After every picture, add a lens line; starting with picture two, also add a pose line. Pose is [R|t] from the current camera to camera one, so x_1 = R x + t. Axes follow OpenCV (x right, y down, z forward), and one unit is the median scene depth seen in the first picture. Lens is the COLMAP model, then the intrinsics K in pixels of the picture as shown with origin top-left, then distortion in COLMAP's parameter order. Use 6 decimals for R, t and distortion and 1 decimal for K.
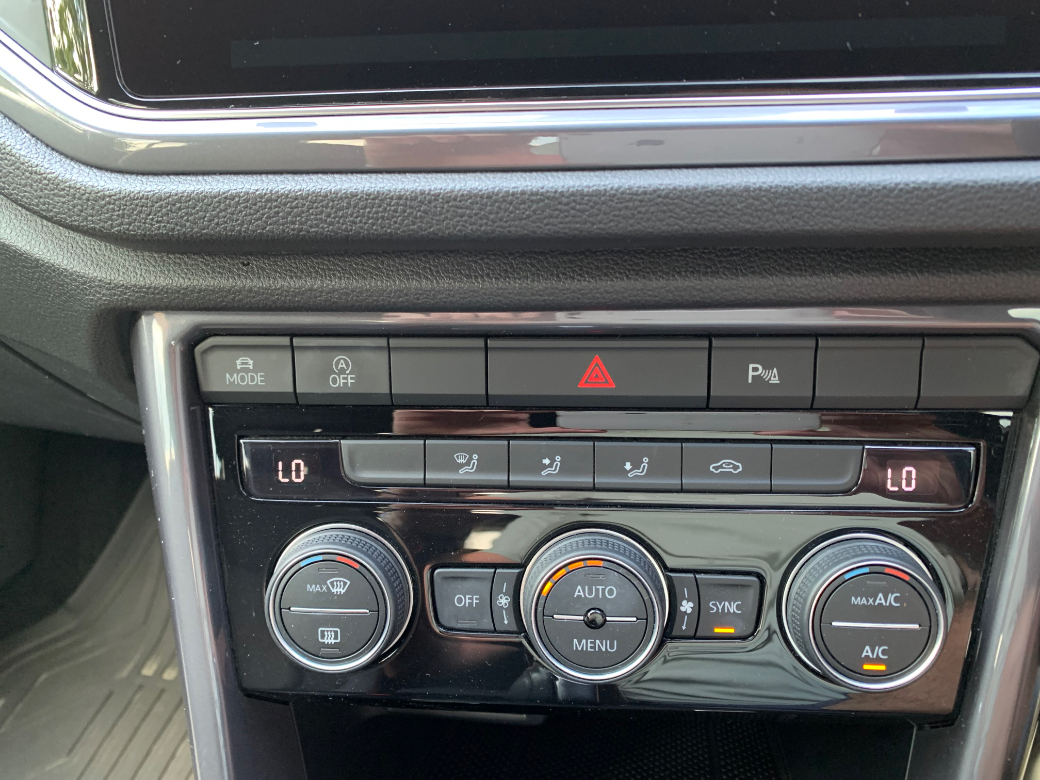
lens RADIAL K [[779.6, 0, 516.5], [0, 779.6, 391.0], [0, 0, 1]] dist [-0.015451, 0.004805]
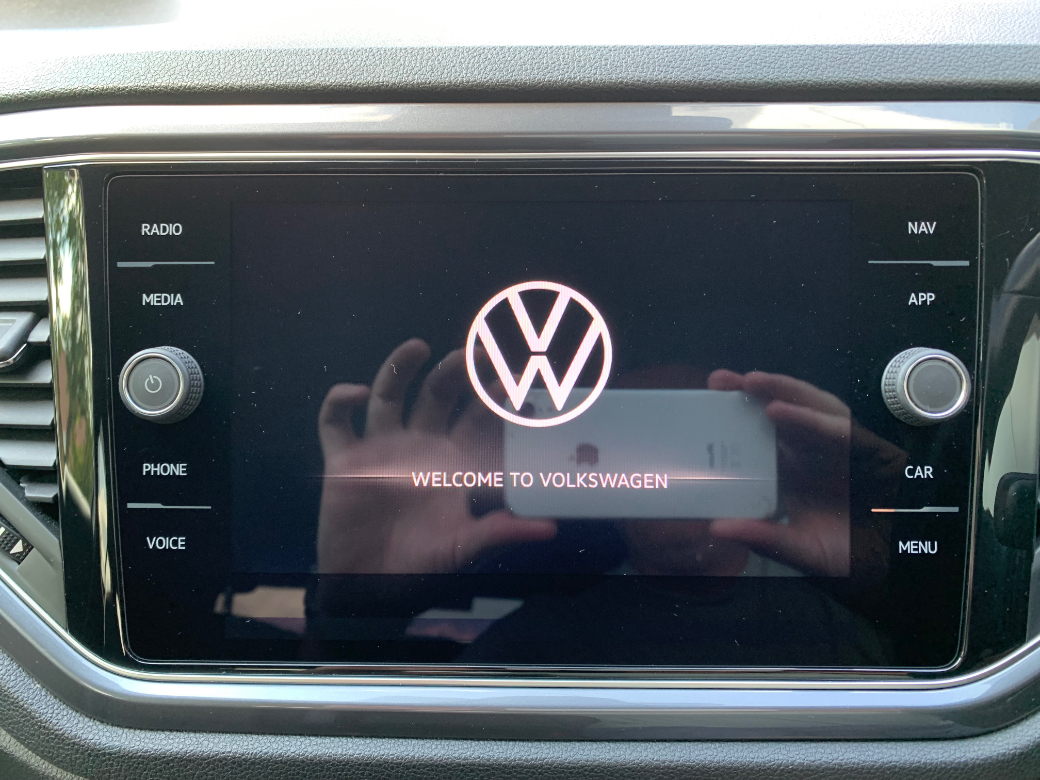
lens RADIAL K [[779.6, 0, 521.3], [0, 779.6, 388.8], [0, 0, 1]] dist [-0.015451, 0.004805]
pose [[0.998185, 0.001077, 0.060207, 0.011038], [0.010286, 0.982096, -0.188102, -0.572116], [-0.059332, 0.188380, 0.980302, -0.260960]]
